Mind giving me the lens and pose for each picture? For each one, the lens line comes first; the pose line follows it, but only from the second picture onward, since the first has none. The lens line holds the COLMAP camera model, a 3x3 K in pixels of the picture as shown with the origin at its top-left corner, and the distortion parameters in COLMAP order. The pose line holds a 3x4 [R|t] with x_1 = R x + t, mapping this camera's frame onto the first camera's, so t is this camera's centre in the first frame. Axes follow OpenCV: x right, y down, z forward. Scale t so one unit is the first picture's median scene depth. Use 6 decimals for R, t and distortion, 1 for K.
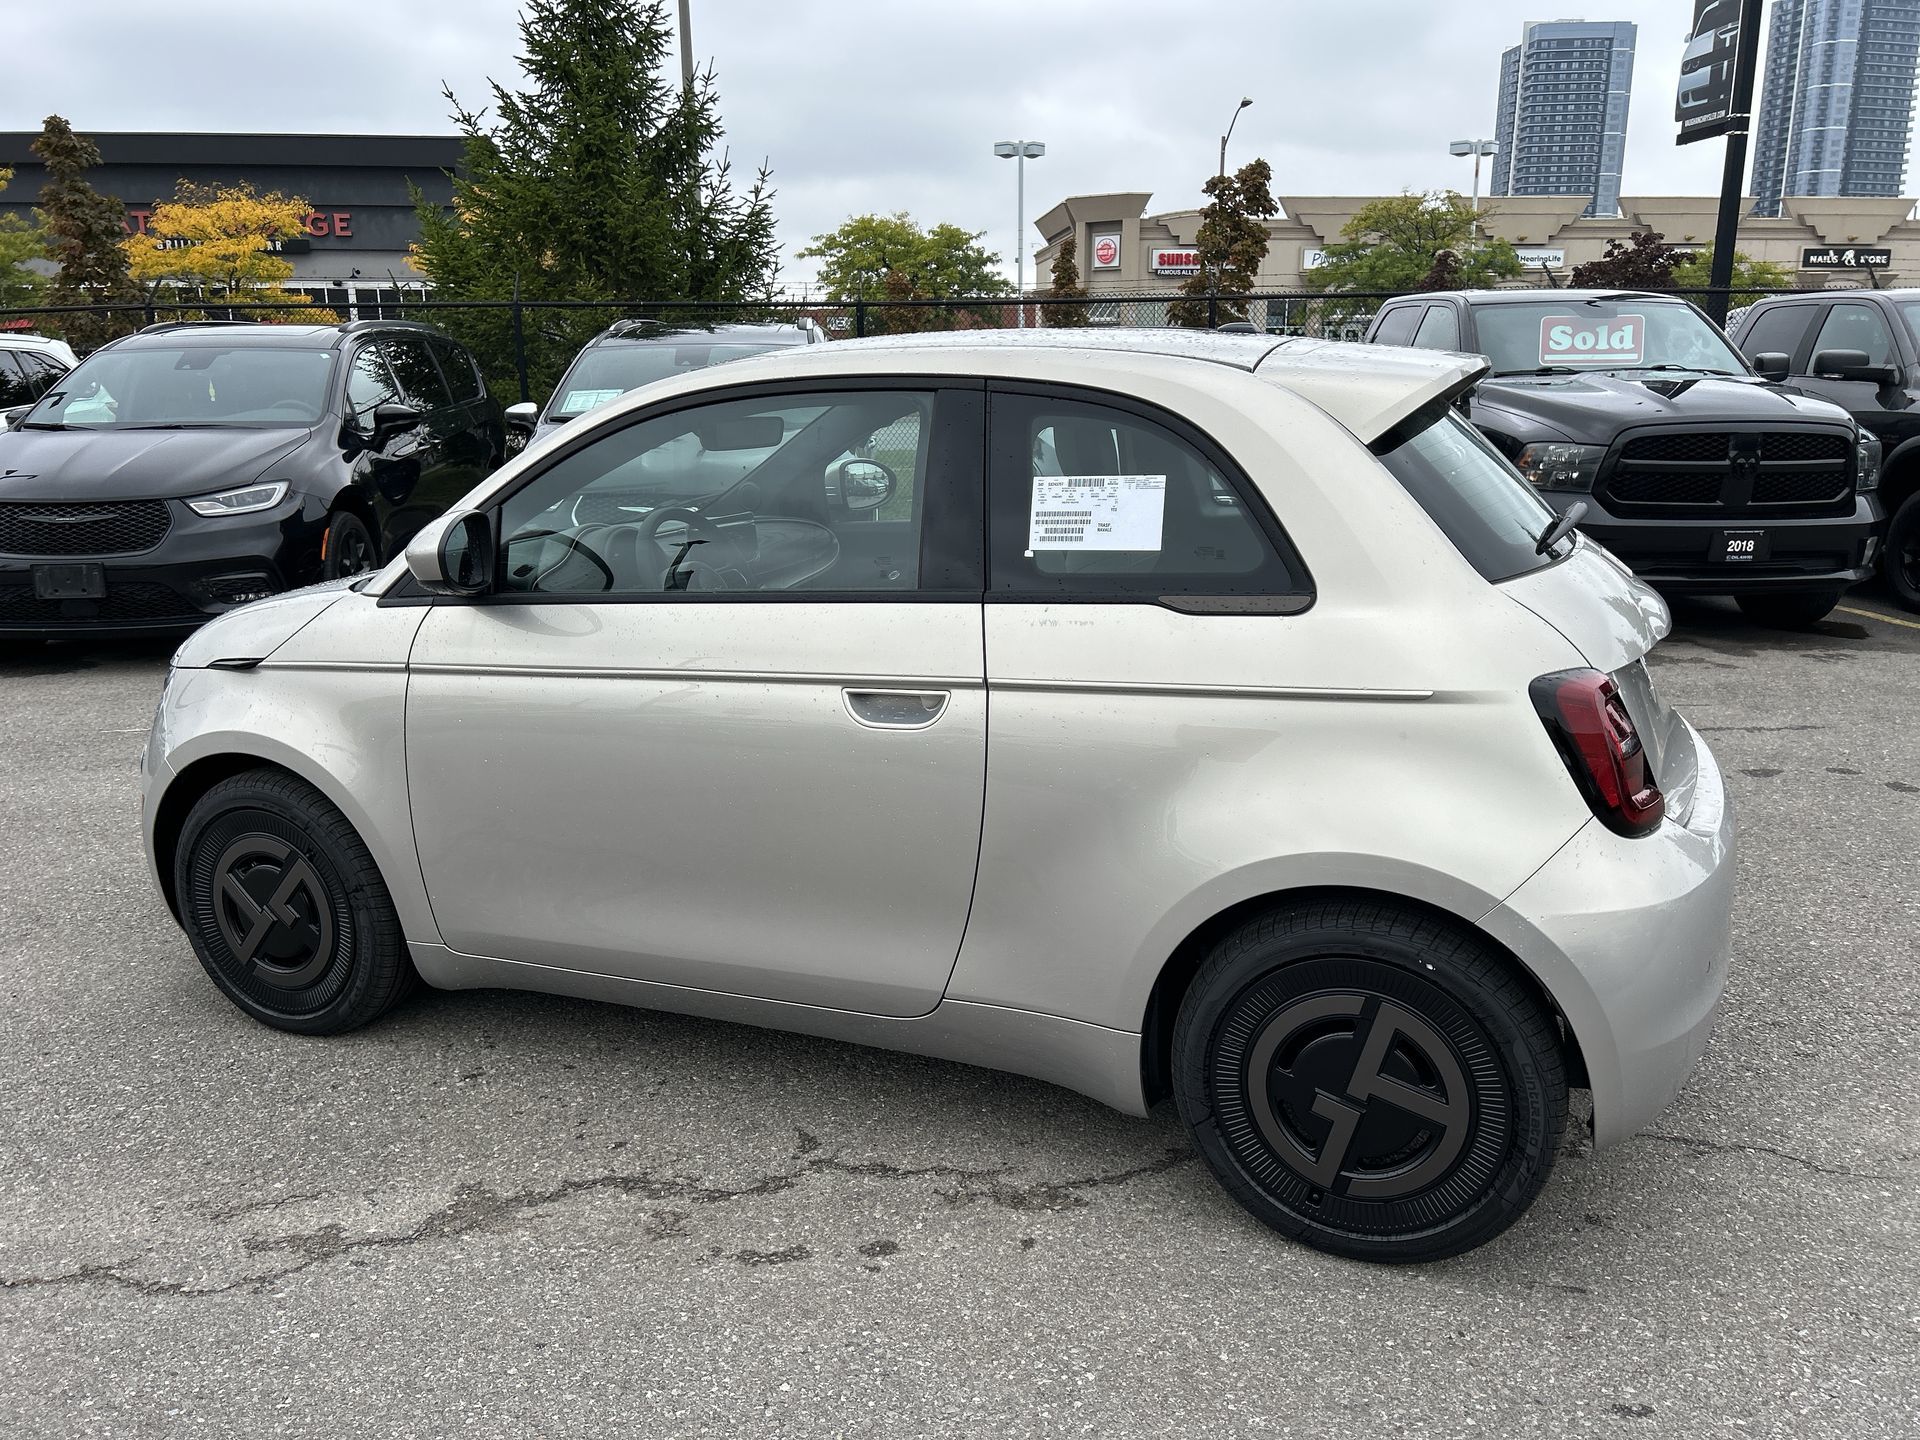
lens RADIAL K [[1461.2, 0, 960.0], [0, 1461.2, 720.0], [0, 0, 1]] dist [0.065084, -0.069782]
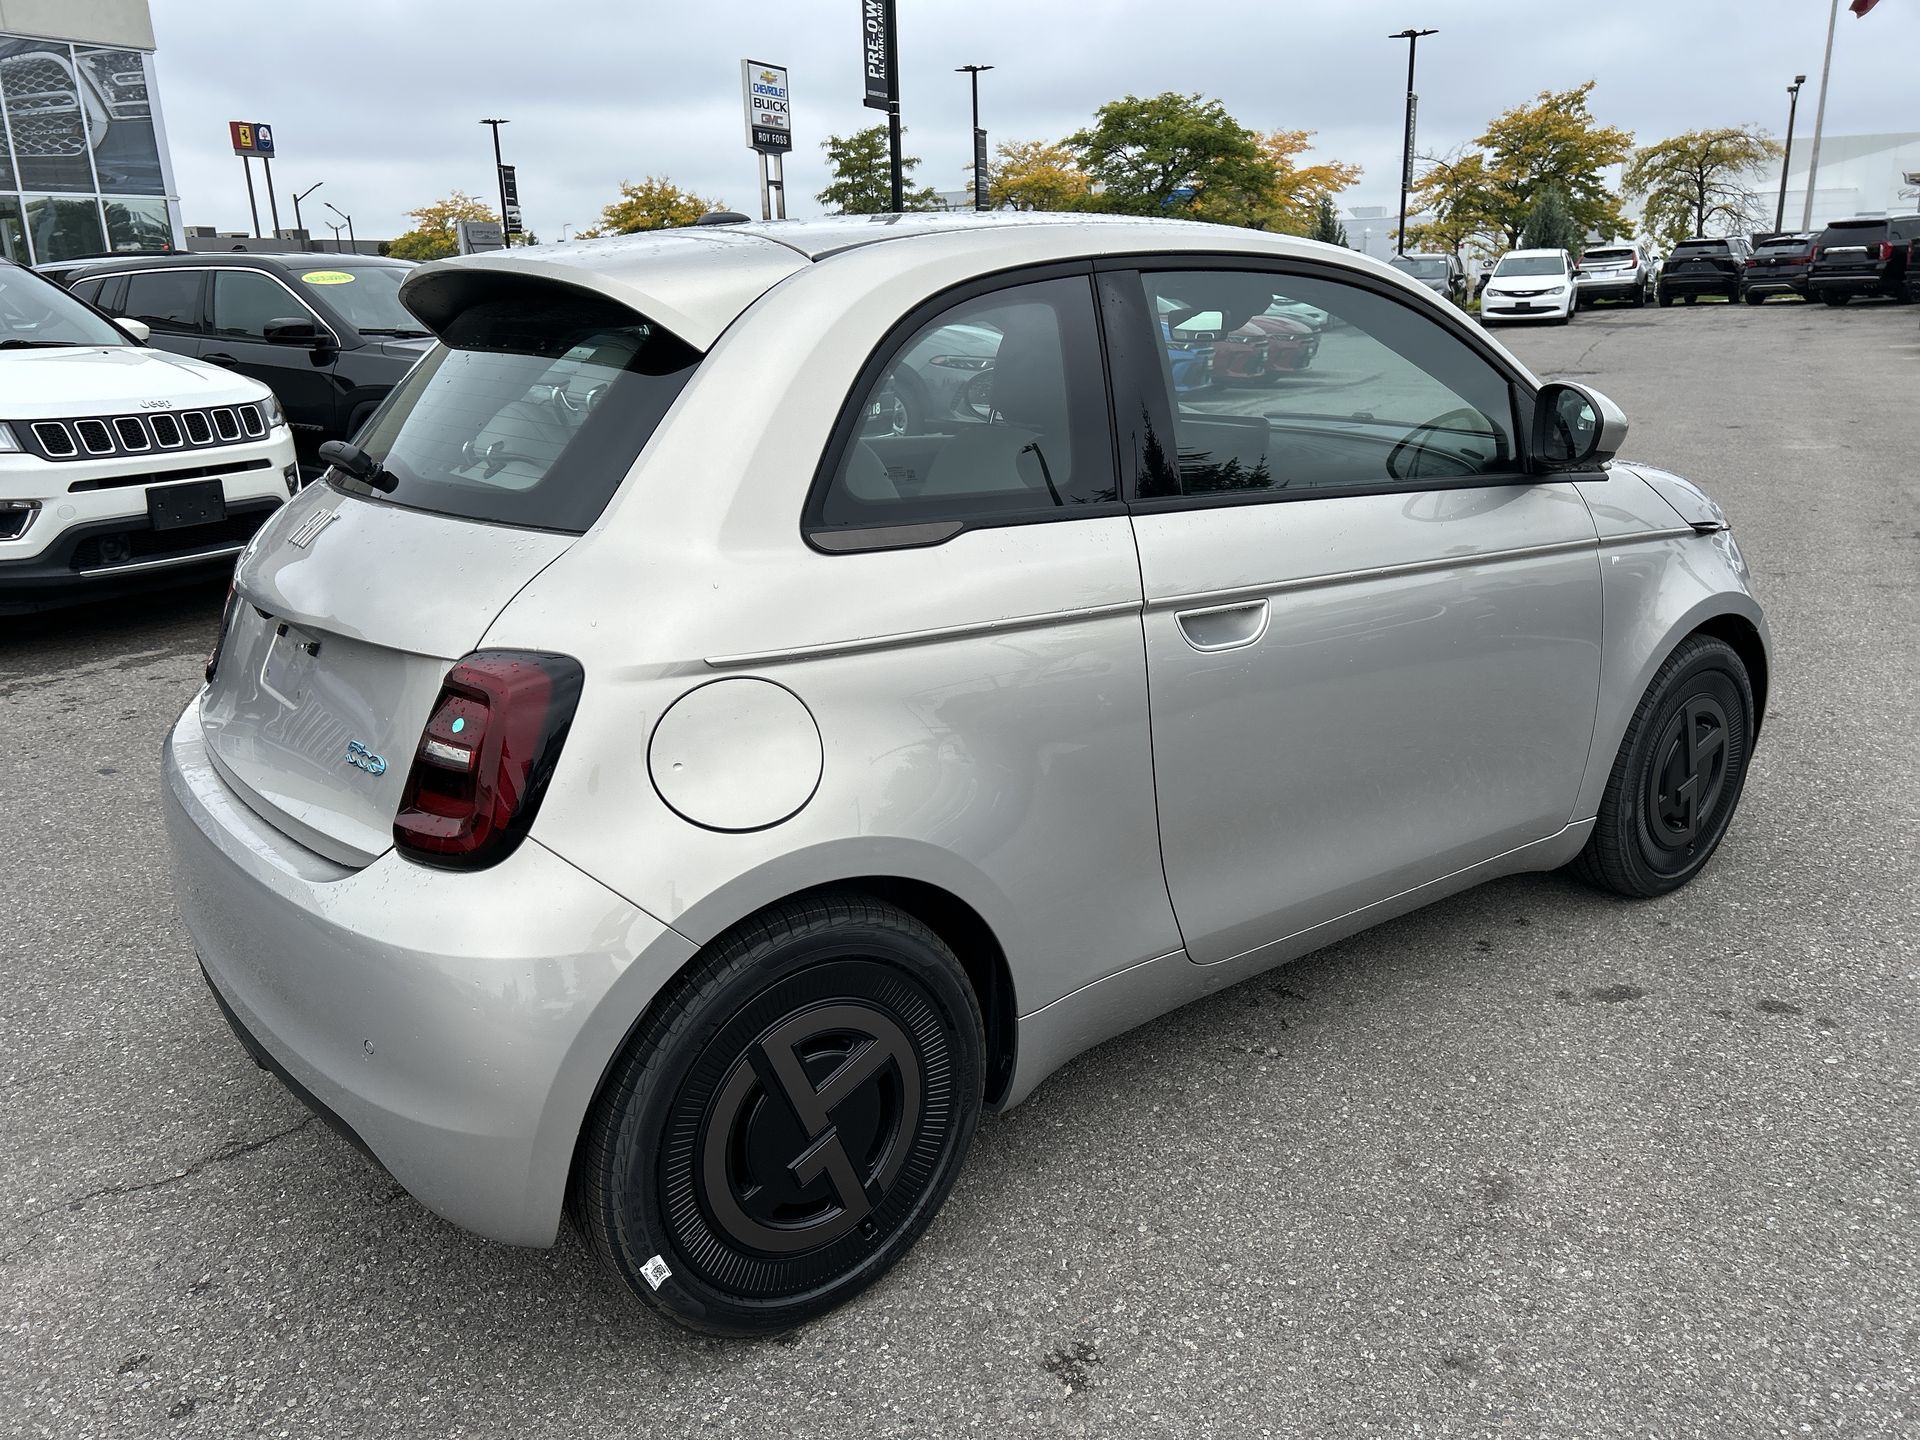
lens RADIAL K [[1437.4, 0, 955.1], [0, 1437.4, 722.0], [0, 0, 1]] dist [0.053591, -0.058423]
pose [[-0.498631, 0.271756, -0.823114, 0.878328], [-0.174500, 0.898674, 0.402412, -0.360006], [0.849068, 0.344288, -0.400685, 1.532442]]
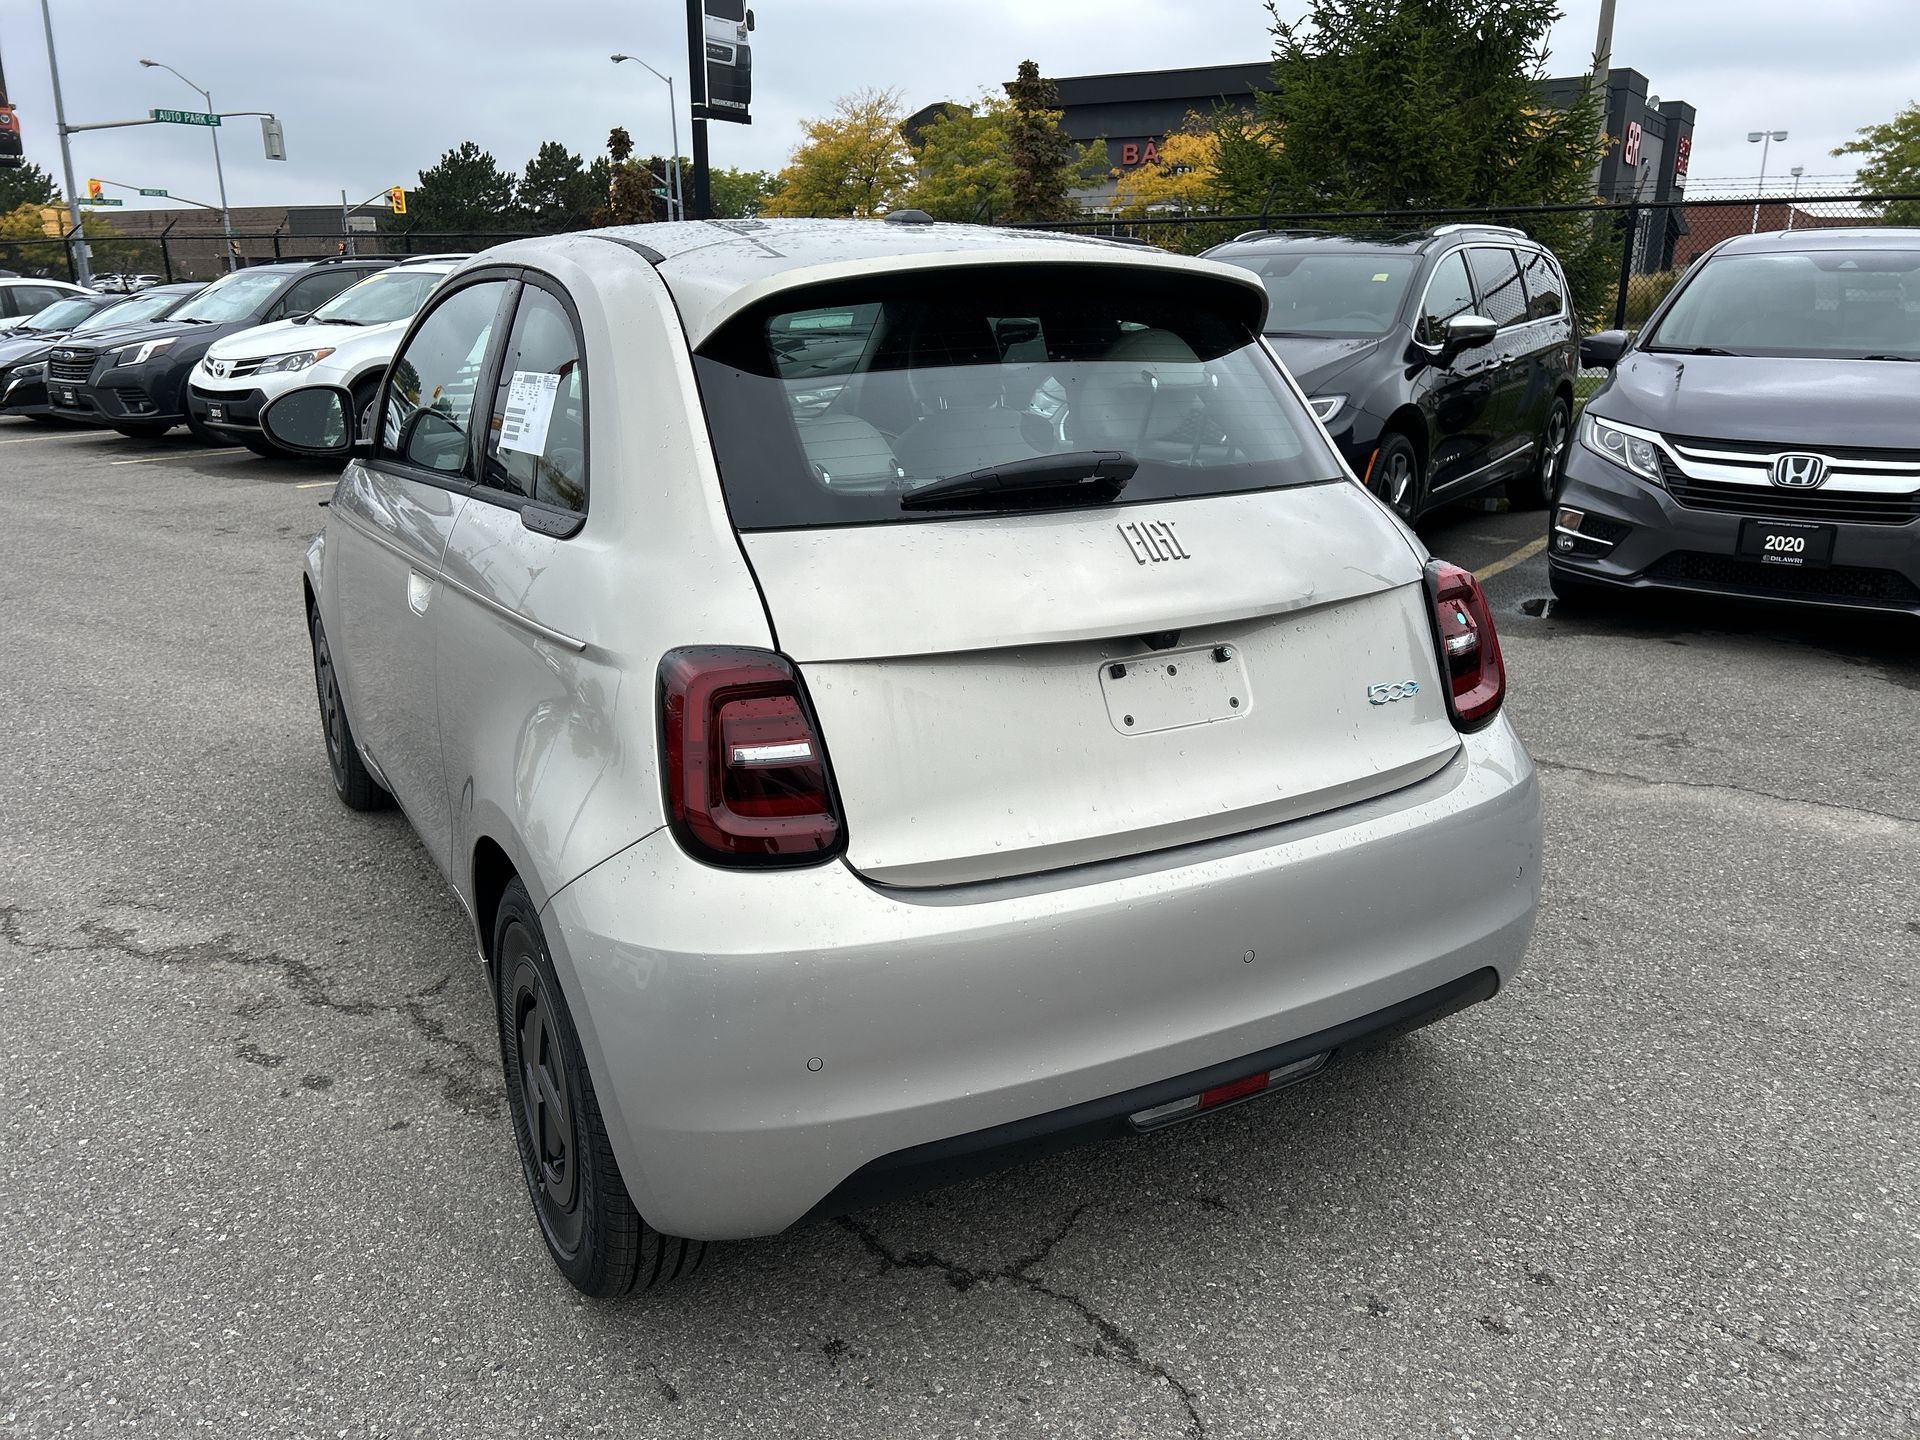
lens RADIAL K [[1456.3, 0, 949.4], [0, 1456.3, 716.5], [0, 0, 1]] dist [0.051435, -0.053454]
pose [[0.784882, 0.184937, -0.591404, 0.751543], [-0.155074, 0.982676, 0.101484, -0.072553], [0.599927, 0.012058, 0.799964, 0.344322]]
